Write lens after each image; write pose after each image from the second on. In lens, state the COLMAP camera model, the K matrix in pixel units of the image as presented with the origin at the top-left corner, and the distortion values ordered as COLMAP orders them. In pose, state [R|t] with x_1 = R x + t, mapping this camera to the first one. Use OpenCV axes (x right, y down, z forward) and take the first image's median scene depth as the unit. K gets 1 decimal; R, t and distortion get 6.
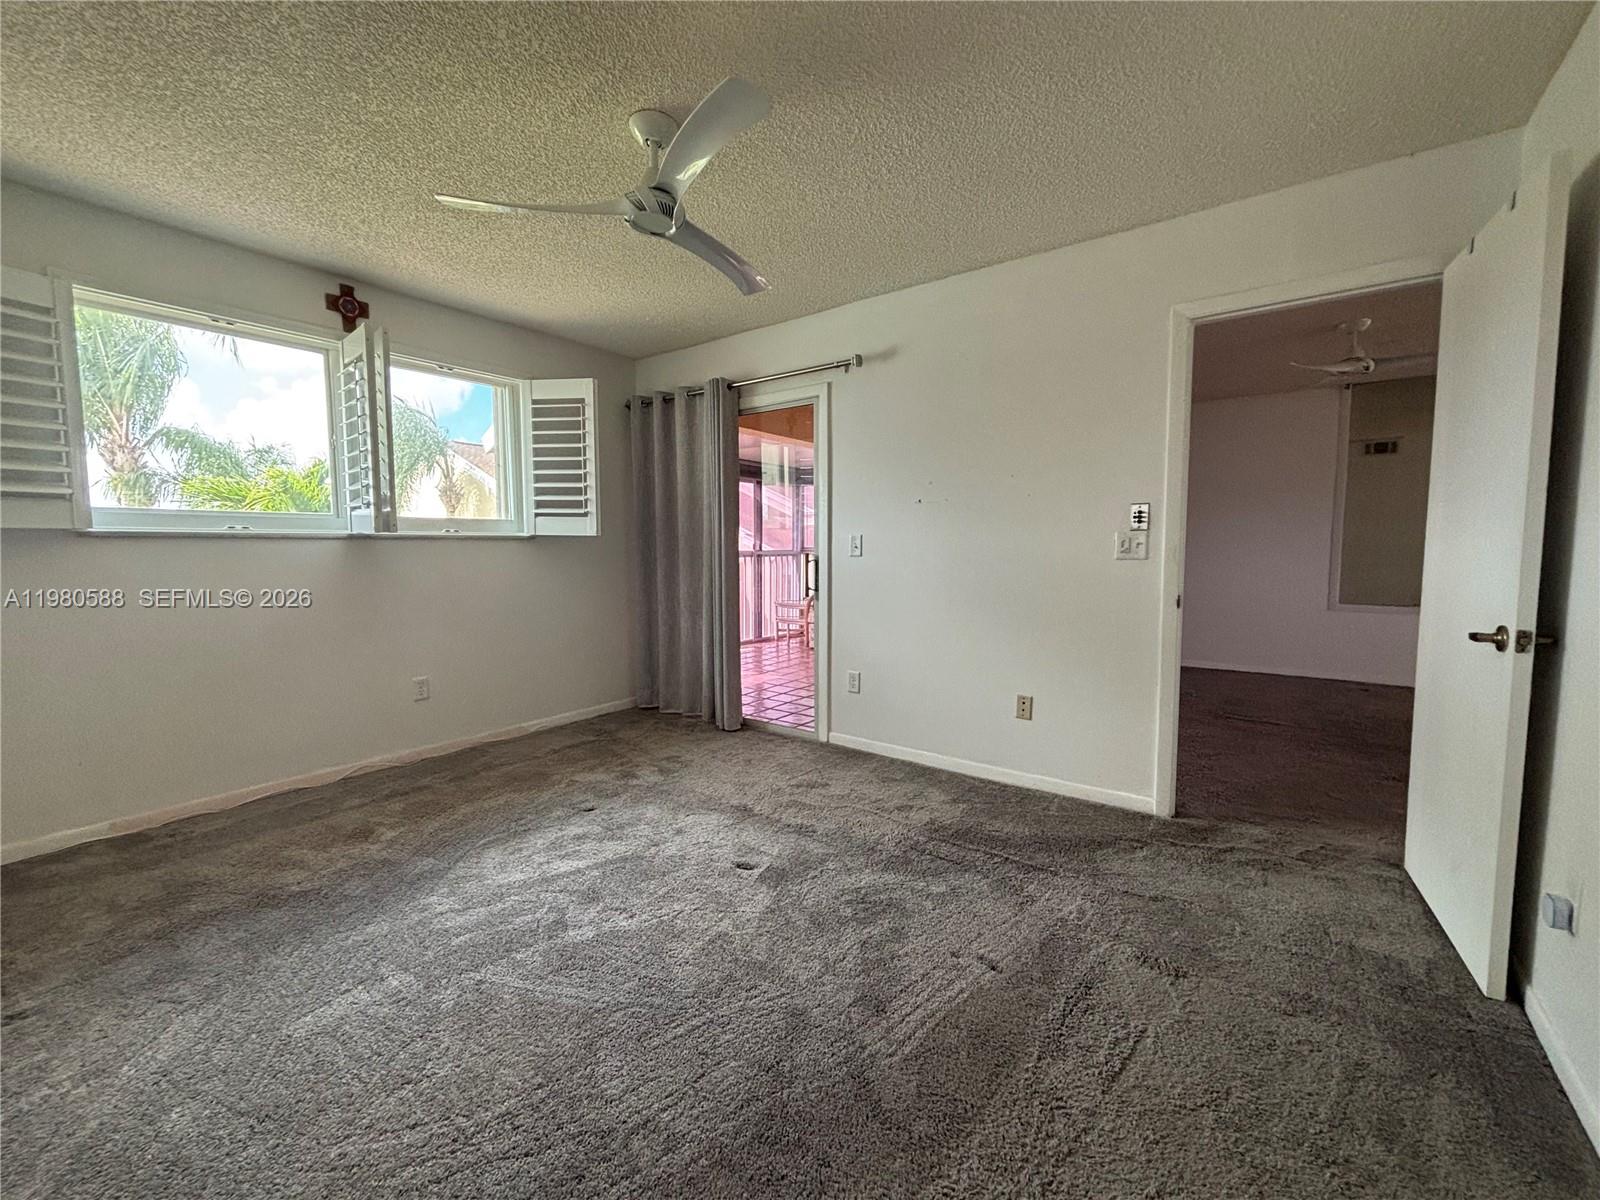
lens RADIAL K [[645.1, 0, 797.7], [0, 645.1, 597.1], [0, 0, 1]] dist [-0.000501, -0.000134]
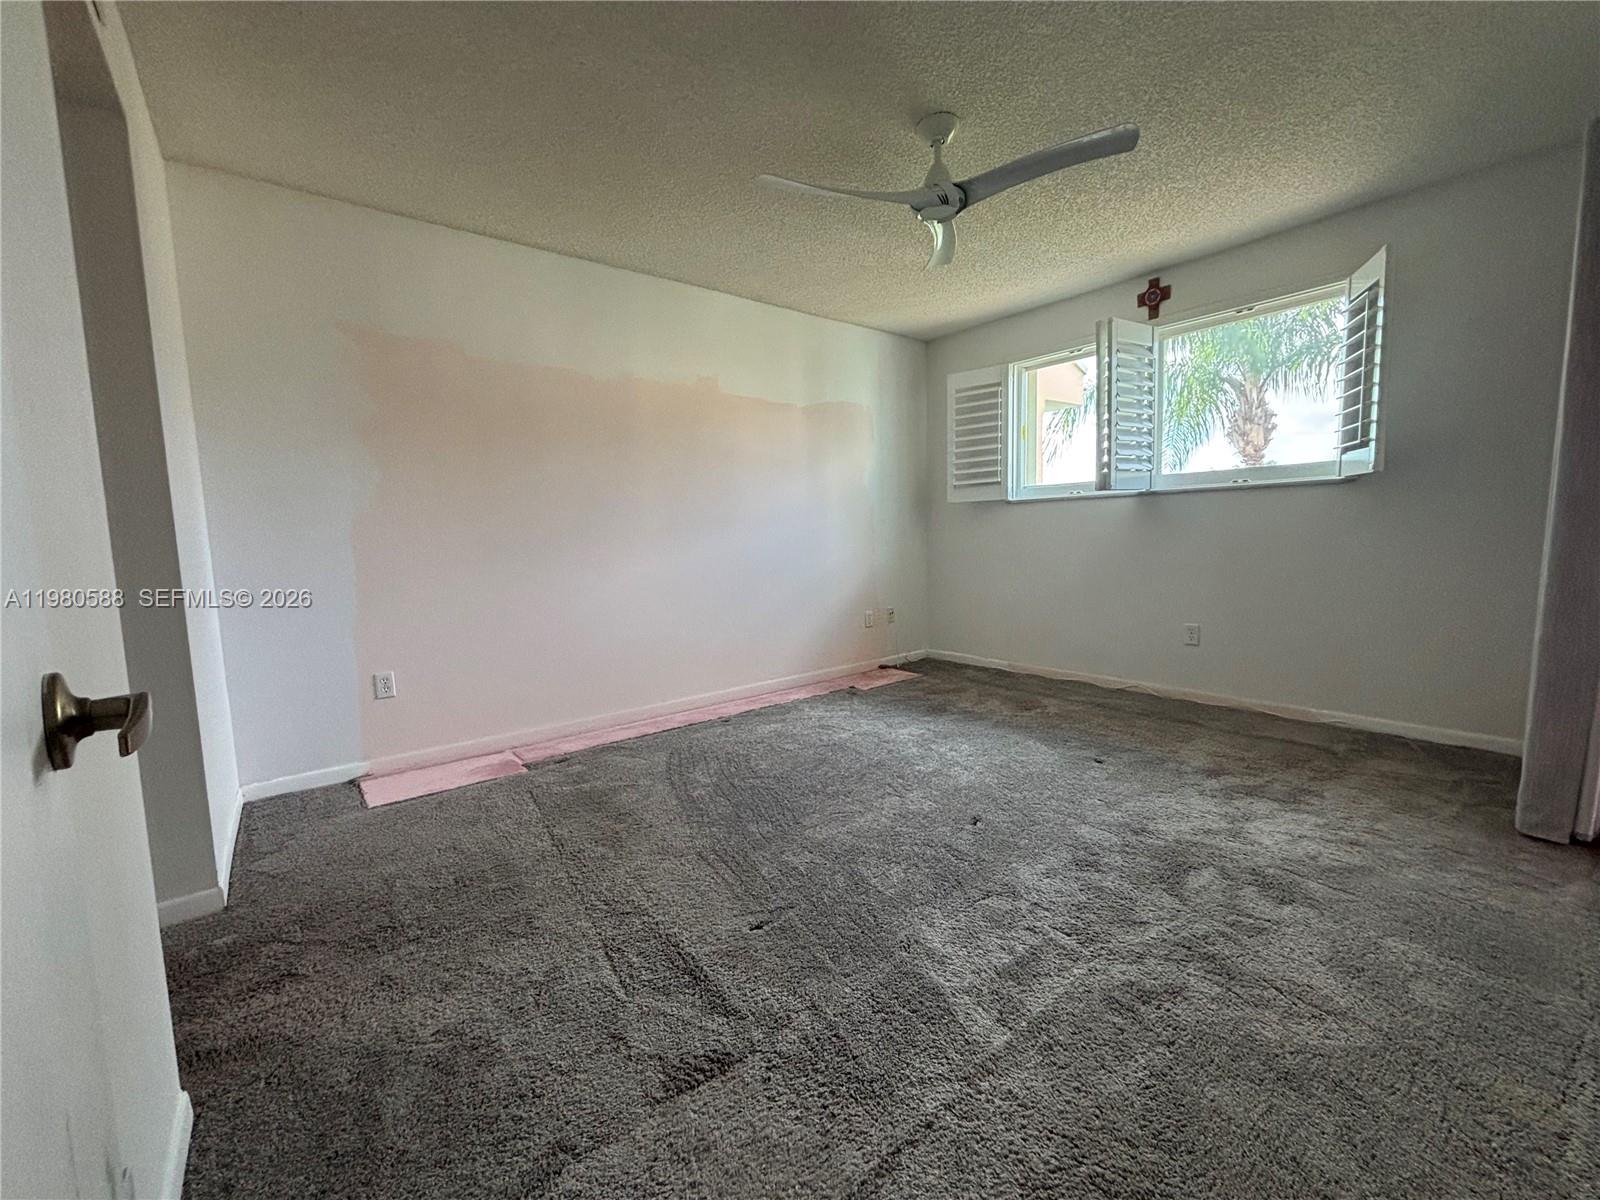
lens RADIAL K [[645.1, 0, 801.5], [0, 645.1, 597.7], [0, 0, 1]] dist [-0.000501, -0.000134]
pose [[-0.246599, 0.104944, -0.963419, 0.651541], [-0.048769, 0.991516, 0.120487, -0.015937], [0.967890, 0.076697, -0.239389, 0.699967]]
